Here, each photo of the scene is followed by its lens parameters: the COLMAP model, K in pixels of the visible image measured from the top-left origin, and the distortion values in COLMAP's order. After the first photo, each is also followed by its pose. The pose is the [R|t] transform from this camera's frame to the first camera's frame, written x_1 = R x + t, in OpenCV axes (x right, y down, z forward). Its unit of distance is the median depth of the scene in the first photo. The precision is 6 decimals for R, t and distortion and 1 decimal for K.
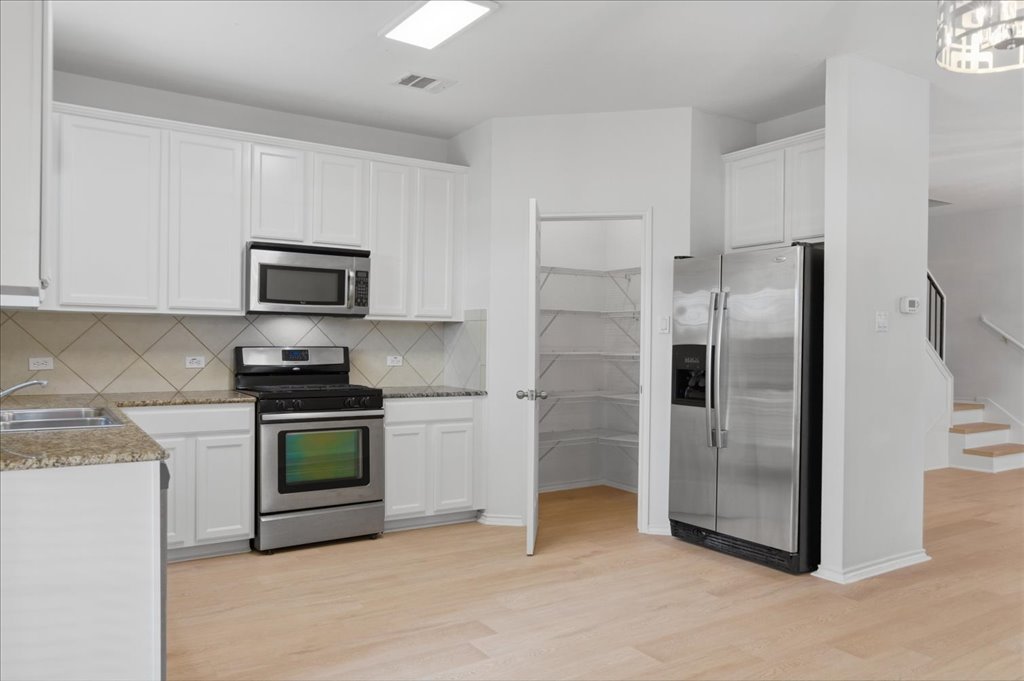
lens RADIAL K [[730.4, 0, 510.0], [0, 730.4, 350.3], [0, 0, 1]] dist [-0.036785, 0.036273]
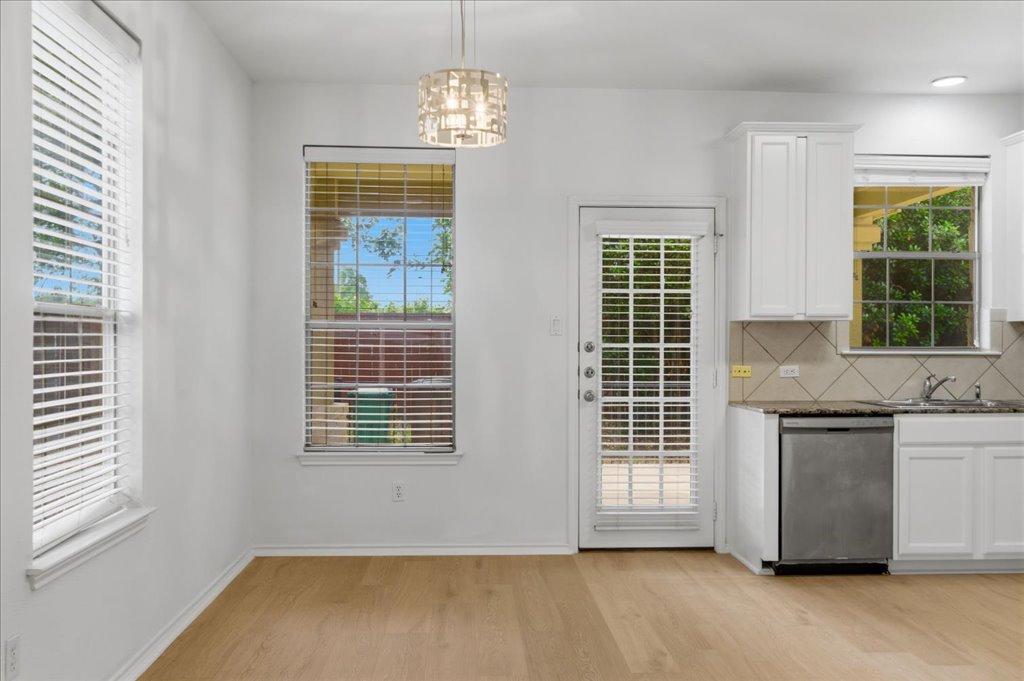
lens RADIAL K [[910.6, 0, 505.5], [0, 910.6, 343.8], [0, 0, 1]] dist [0.005528, -0.016788]
pose [[-0.507174, -0.014322, -0.861725, 0.866167], [-0.015645, 0.999850, -0.007410, 0.003058], [0.861702, 0.009723, -0.507322, 0.779361]]
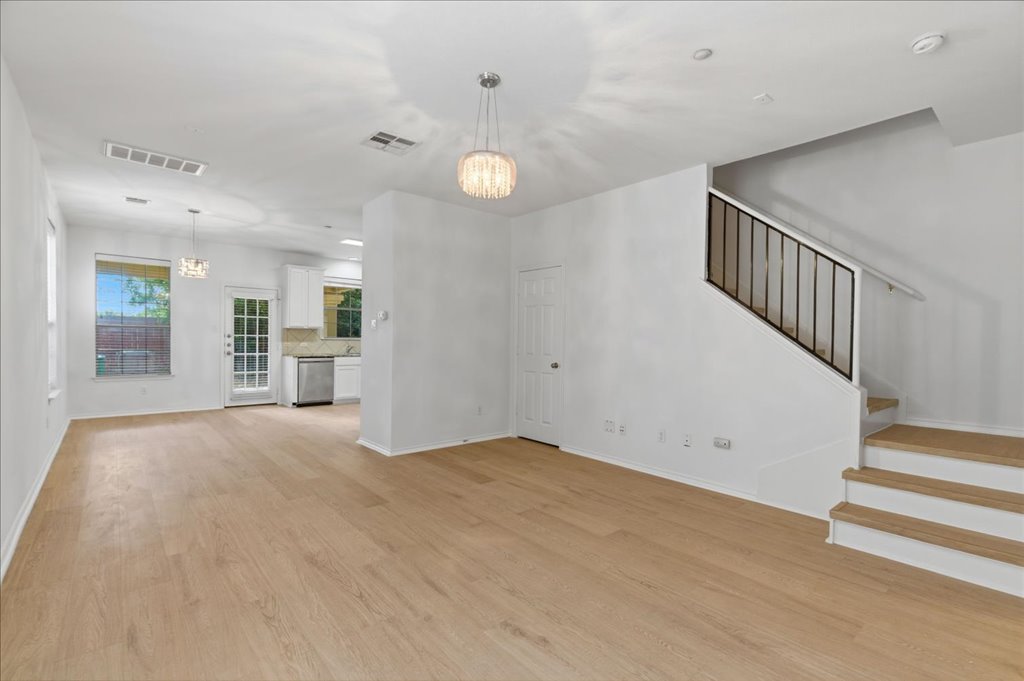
lens RADIAL K [[464.6, 0, 515.1], [0, 464.6, 346.4], [0, 0, 1]] dist [0.004976, -0.003185]
pose [[0.143094, 0.006008, -0.989691, 1.682664], [-0.021156, 0.999772, 0.003011, 0.008529], [0.989483, 0.020507, 0.143188, 1.089095]]
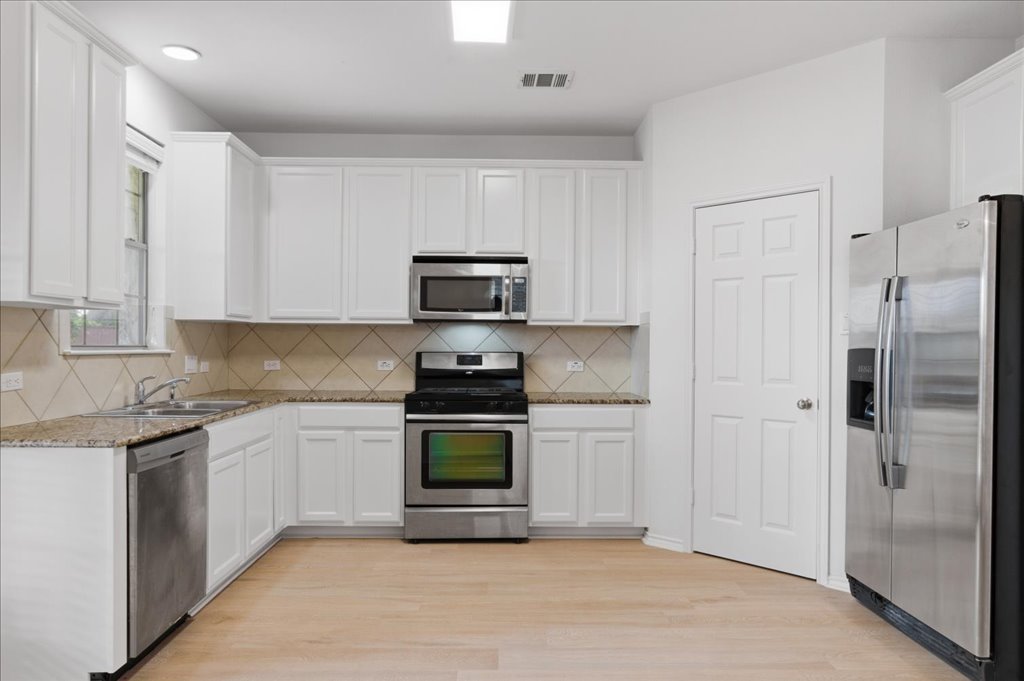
lens RADIAL K [[674.4, 0, 510.9], [0, 674.4, 349.2], [0, 0, 1]] dist [-0.030760, 0.025472]
pose [[0.848434, -0.003166, -0.529292, 0.305998], [-0.002740, 0.999942, -0.010373, 0.001328], [0.529295, 0.010251, 0.848376, 0.210682]]
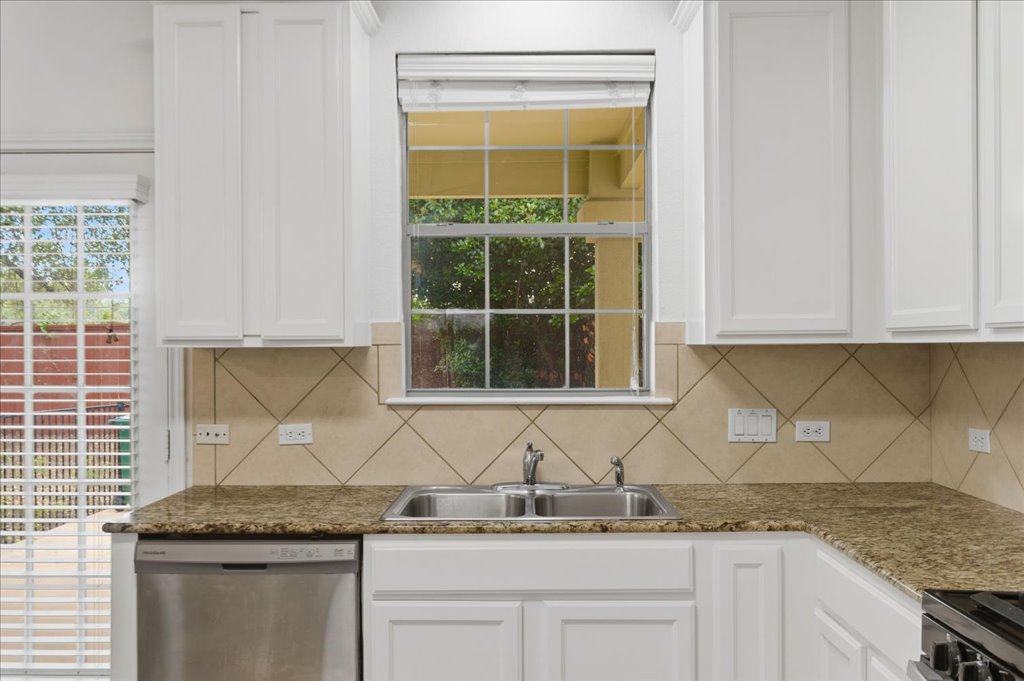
lens RADIAL K [[857.1, 0, 510.1], [0, 857.1, 348.9], [0, 0, 1]] dist [-0.009952, 0.014514]
pose [[-0.558836, -0.006340, -0.829254, 0.064677], [-0.009472, 0.999954, -0.001262, -0.041928], [0.829224, 0.007150, -0.558871, 0.995303]]
